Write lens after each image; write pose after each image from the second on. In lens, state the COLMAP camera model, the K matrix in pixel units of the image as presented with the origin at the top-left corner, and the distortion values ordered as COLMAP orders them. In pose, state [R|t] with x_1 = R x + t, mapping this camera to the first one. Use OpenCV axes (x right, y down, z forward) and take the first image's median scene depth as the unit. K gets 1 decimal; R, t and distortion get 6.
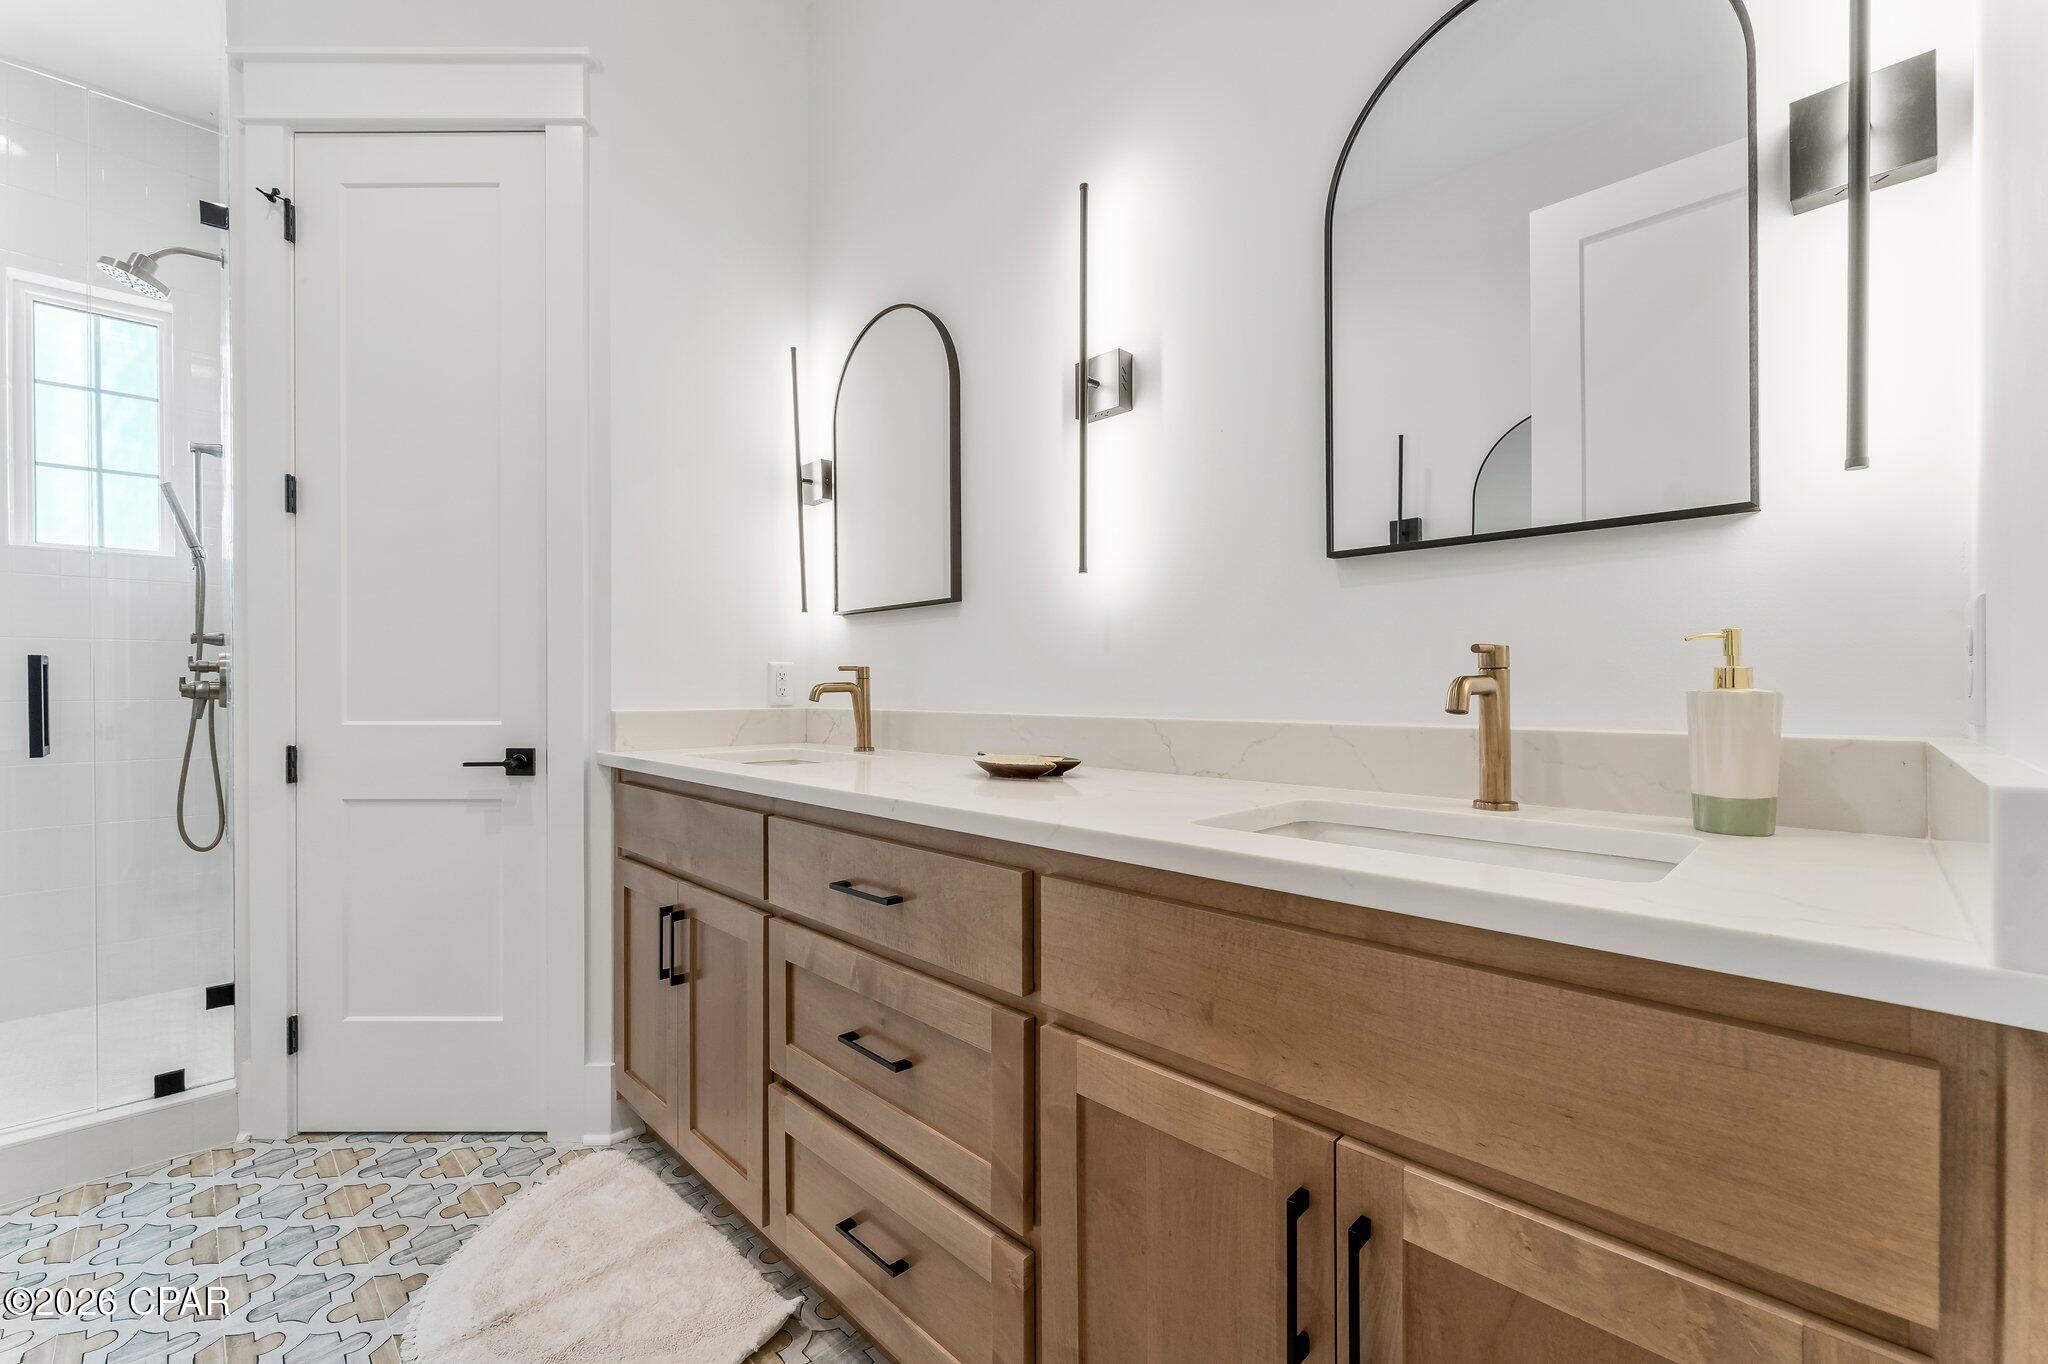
lens RADIAL K [[847.9, 0, 1017.9], [0, 847.9, 685.5], [0, 0, 1]] dist [0.001860, -0.000041]
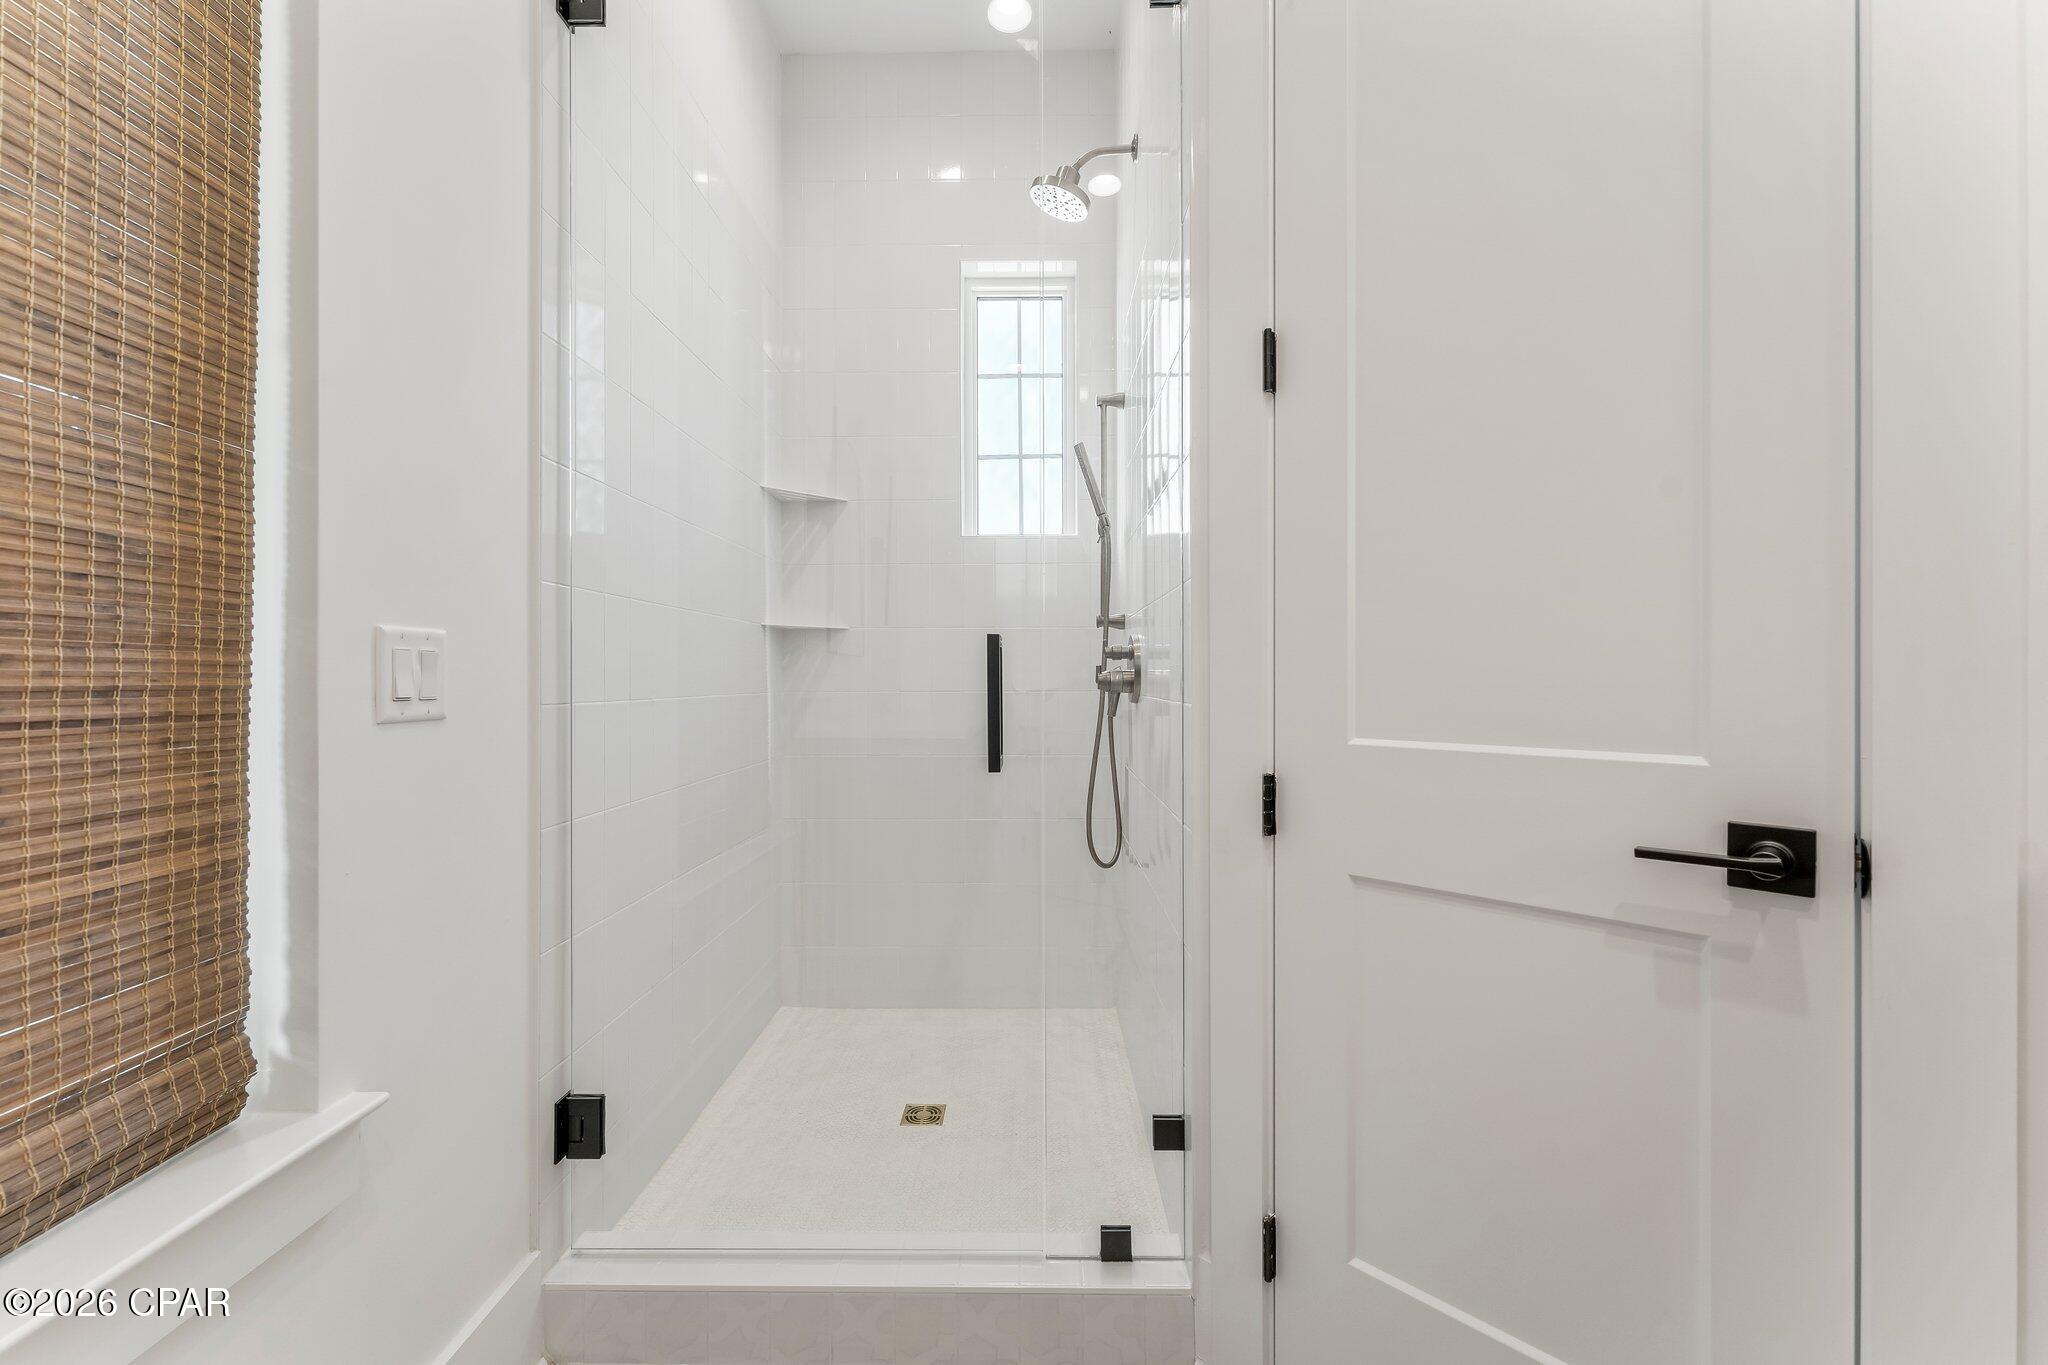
lens RADIAL K [[832.1, 0, 1021.2], [0, 832.1, 680.3], [0, 0, 1]] dist [0.000785, 0.000007]
pose [[0.704534, 0.004959, -0.709653, -0.461559], [-0.002503, 0.999987, 0.004503, 0.001032], [0.709666, -0.001396, 0.704537, 0.375060]]
